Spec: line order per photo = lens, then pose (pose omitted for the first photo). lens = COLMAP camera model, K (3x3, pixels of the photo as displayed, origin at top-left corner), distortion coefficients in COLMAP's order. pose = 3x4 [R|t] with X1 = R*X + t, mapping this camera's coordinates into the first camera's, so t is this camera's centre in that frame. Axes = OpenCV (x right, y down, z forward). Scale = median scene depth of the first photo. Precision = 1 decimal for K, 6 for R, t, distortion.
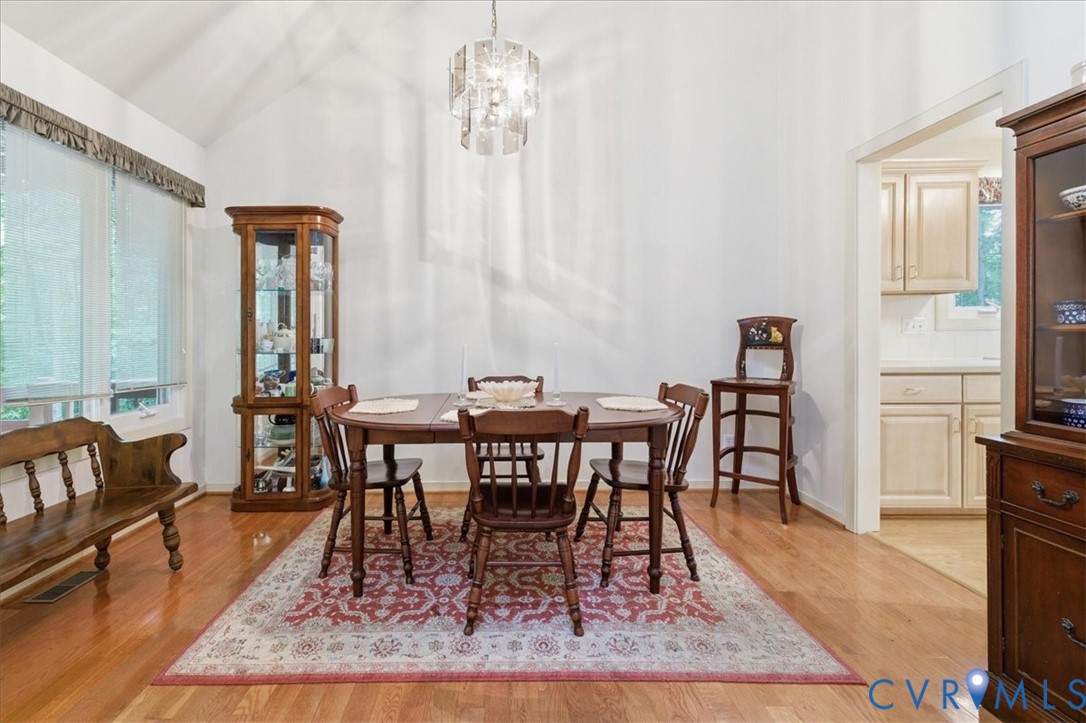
lens RADIAL K [[496.8, 0, 496.0], [0, 496.8, 332.8], [0, 0, 1]] dist [-0.000967, 0.000248]
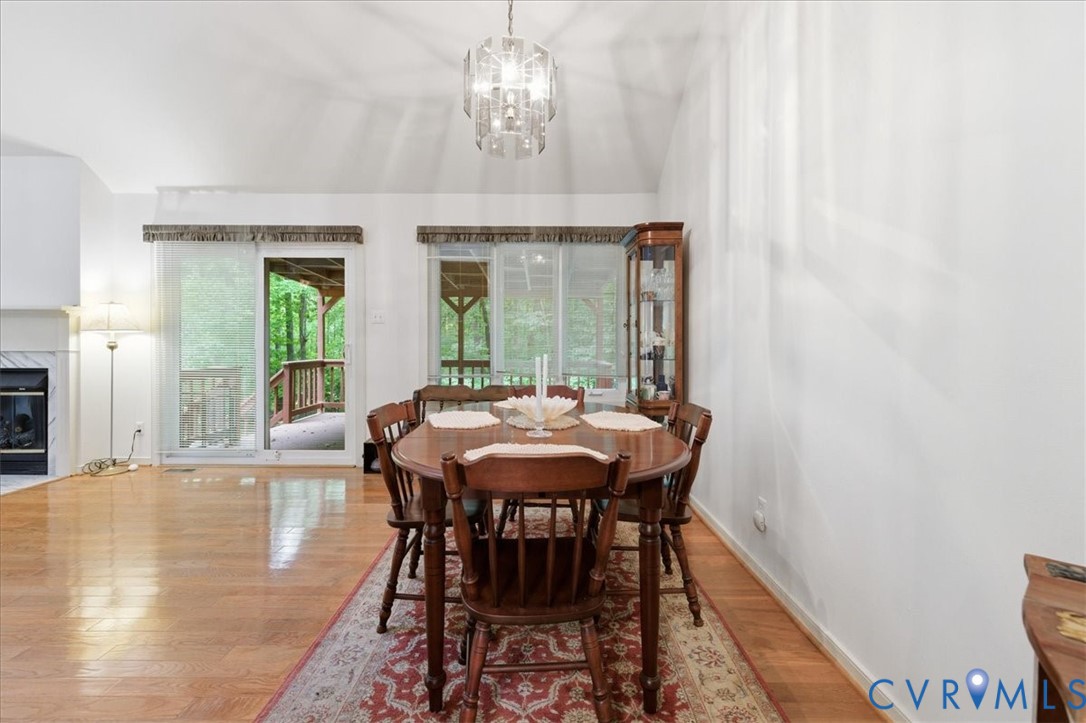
lens RADIAL K [[452.6, 0, 542.3], [0, 452.6, 347.2], [0, 0, 1]] dist [-0.000213, 0.000094]
pose [[0.017735, 0.021991, -0.999601, 0.675781], [-0.000229, 0.999758, 0.021990, -0.006058], [0.999843, -0.000161, 0.017736, 0.809561]]
